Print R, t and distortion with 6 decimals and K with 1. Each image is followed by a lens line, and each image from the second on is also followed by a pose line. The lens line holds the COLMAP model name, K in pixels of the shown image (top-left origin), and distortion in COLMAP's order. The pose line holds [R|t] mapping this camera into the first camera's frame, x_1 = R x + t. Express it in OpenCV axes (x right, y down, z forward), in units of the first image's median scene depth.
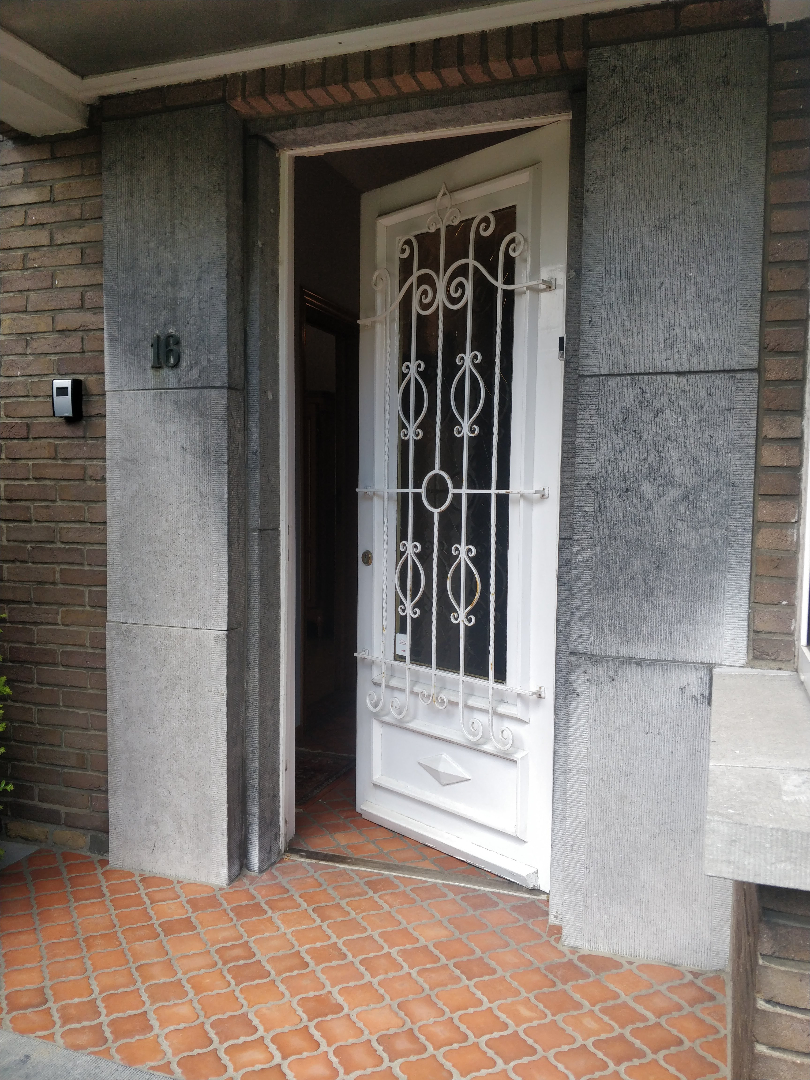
lens RADIAL K [[888.6, 0, 410.3], [0, 888.6, 546.3], [0, 0, 1]] dist [0.043105, -0.090457]
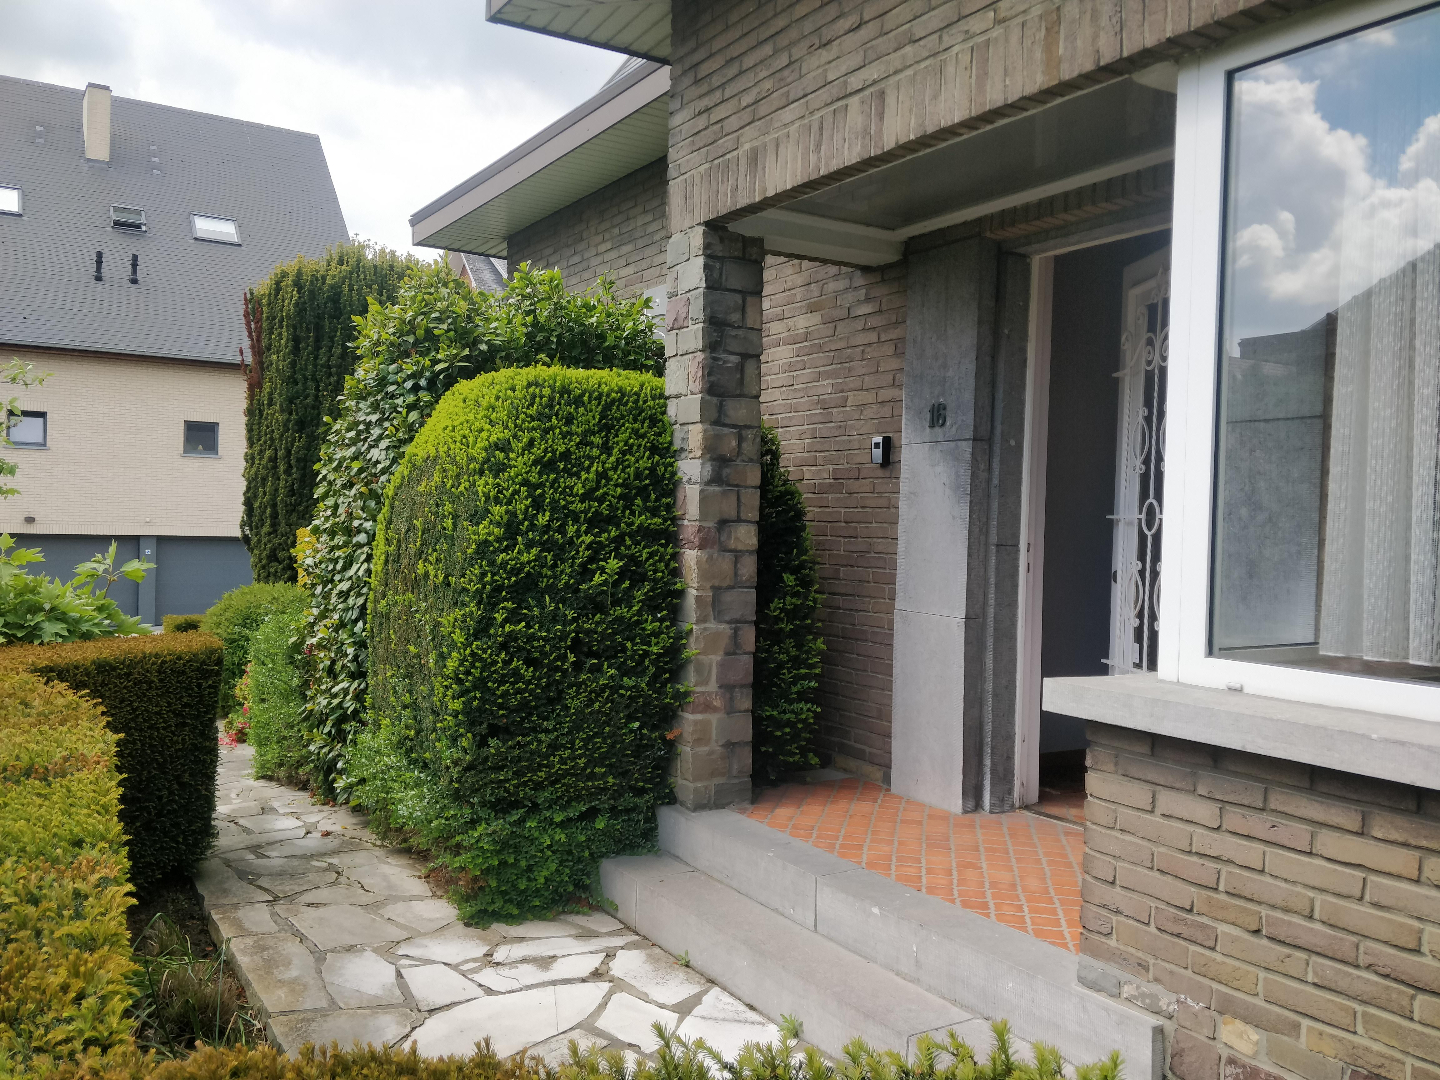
lens RADIAL K [[1184.8, 0, 718.9], [0, 1184.8, 540.1], [0, 0, 1]] dist [0.043105, -0.090457]
pose [[0.778632, 0.020661, -0.627141, 0.603821], [-0.061810, 0.997122, -0.043890, 0.075127], [0.624429, 0.072938, 0.777668, -0.613470]]
